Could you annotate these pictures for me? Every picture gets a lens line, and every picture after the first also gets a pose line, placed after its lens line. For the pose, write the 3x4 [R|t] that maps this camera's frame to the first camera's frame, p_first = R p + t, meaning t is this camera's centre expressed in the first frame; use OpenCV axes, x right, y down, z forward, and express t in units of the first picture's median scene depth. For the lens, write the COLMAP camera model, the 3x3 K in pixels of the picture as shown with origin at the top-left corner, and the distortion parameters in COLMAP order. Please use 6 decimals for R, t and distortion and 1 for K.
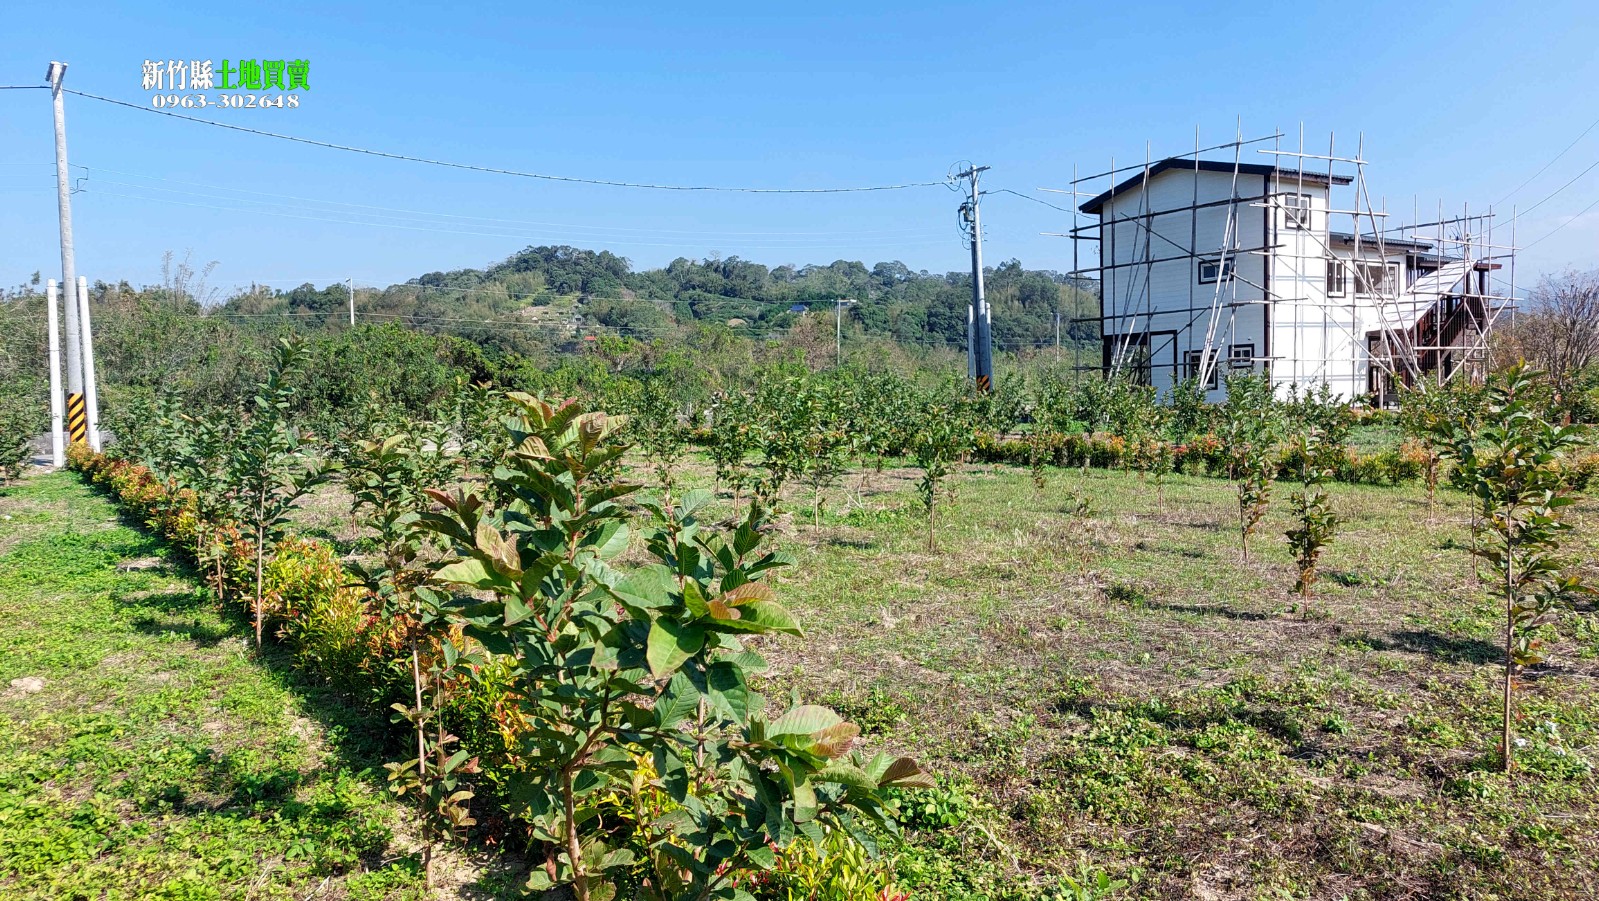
lens RADIAL K [[1147.9, 0, 806.8], [0, 1147.9, 455.3], [0, 0, 1]] dist [0.090818, -0.095083]
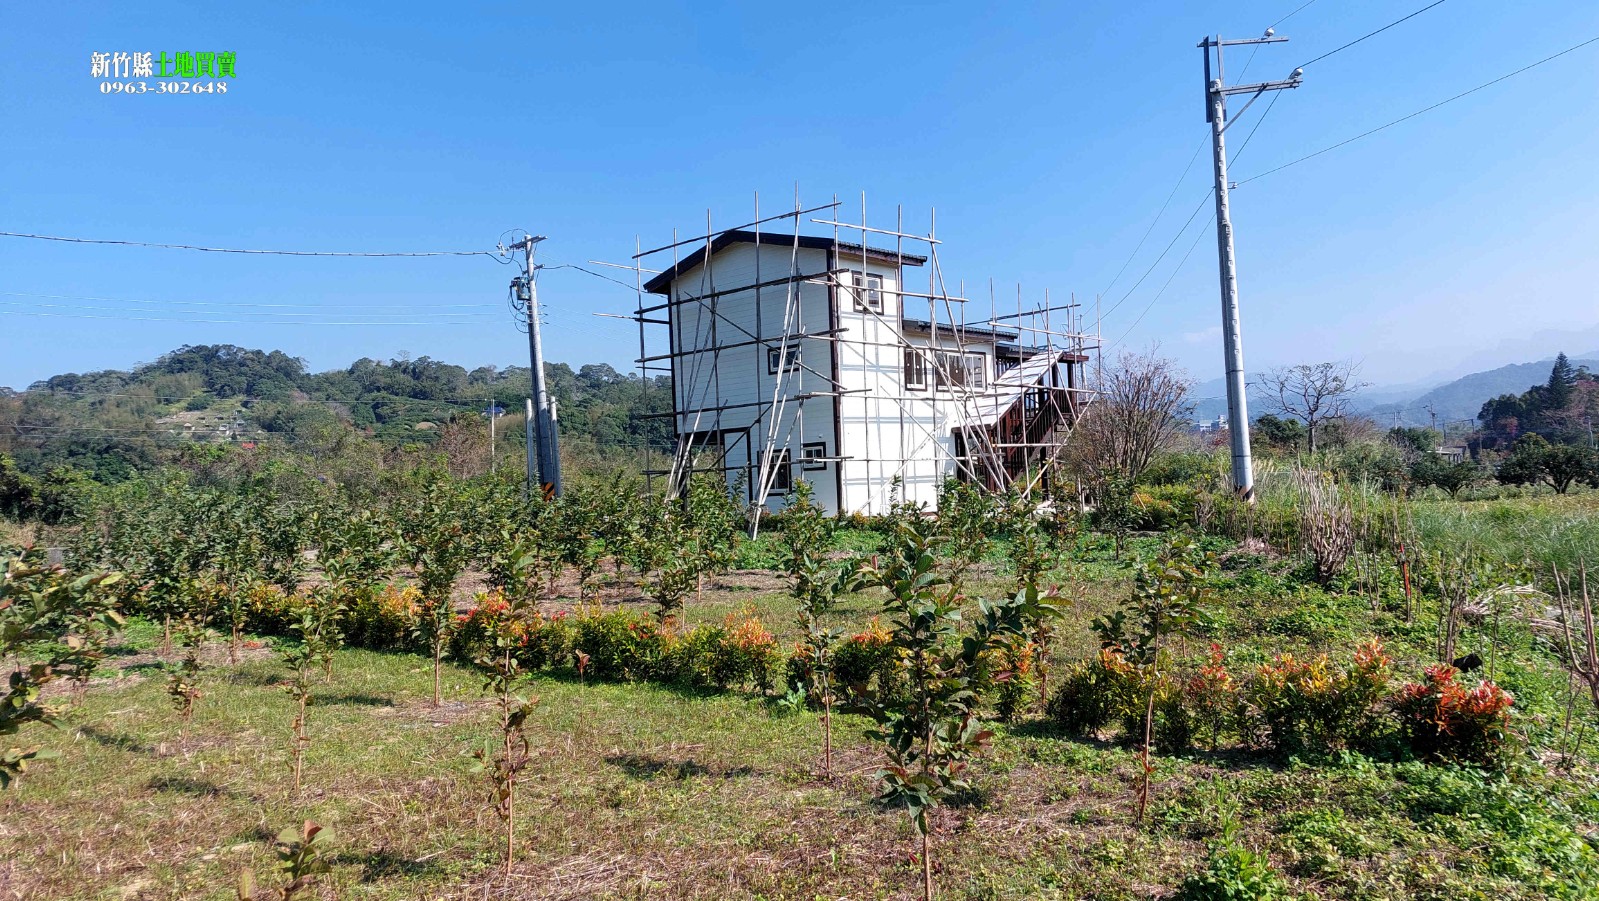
lens RADIAL K [[1147.9, 0, 815.3], [0, 1147.9, 435.7], [0, 0, 1]] dist [0.090818, -0.095083]
pose [[0.969792, -0.009970, 0.243730, 0.149096], [0.035711, 0.994202, -0.101425, -0.013180], [-0.241306, 0.107064, 0.964525, 0.159906]]
